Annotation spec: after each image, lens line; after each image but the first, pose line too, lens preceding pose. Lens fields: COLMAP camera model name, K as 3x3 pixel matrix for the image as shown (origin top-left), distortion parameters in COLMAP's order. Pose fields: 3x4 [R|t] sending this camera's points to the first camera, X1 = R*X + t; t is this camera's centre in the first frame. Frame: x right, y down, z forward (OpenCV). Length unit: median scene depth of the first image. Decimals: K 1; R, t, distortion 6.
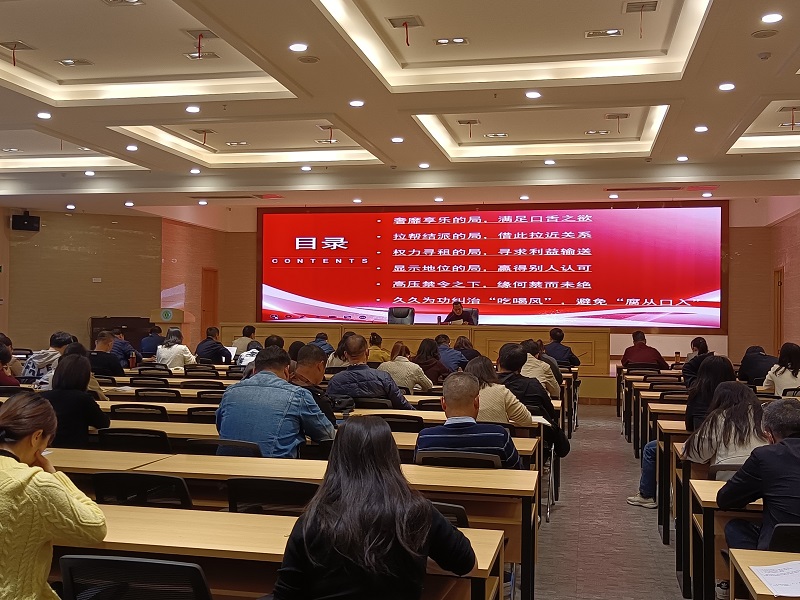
lens RADIAL K [[854.7, 0, 391.8], [0, 854.7, 273.6], [0, 0, 1]] dist [0.063654, 0.000000]
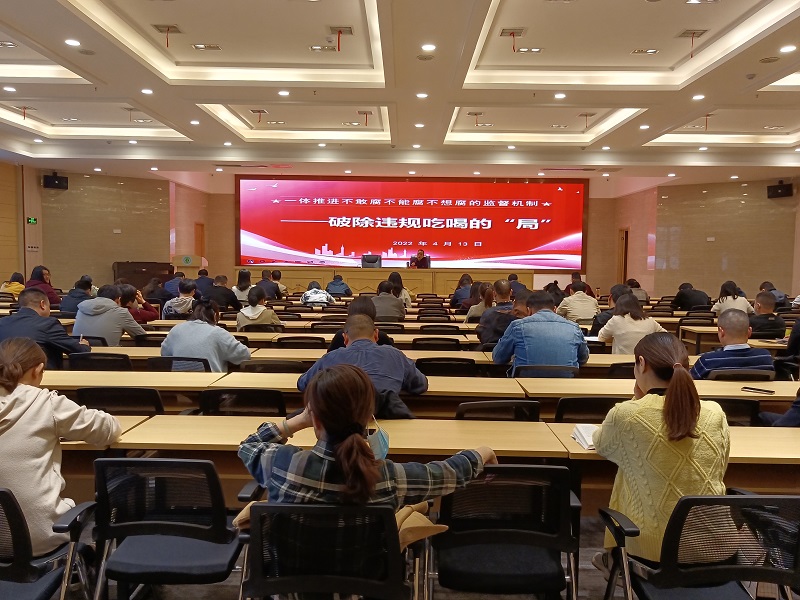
lens RADIAL K [[637.6, 0, 392.4], [0, 637.6, 263.9], [0, 0, 1]] dist [0.047516, -0.010670]
pose [[0.977225, -0.001461, 0.212202, -0.200736], [-0.010332, 0.998463, 0.054453, -0.000148], [-0.211955, -0.055405, 0.975708, 0.050155]]
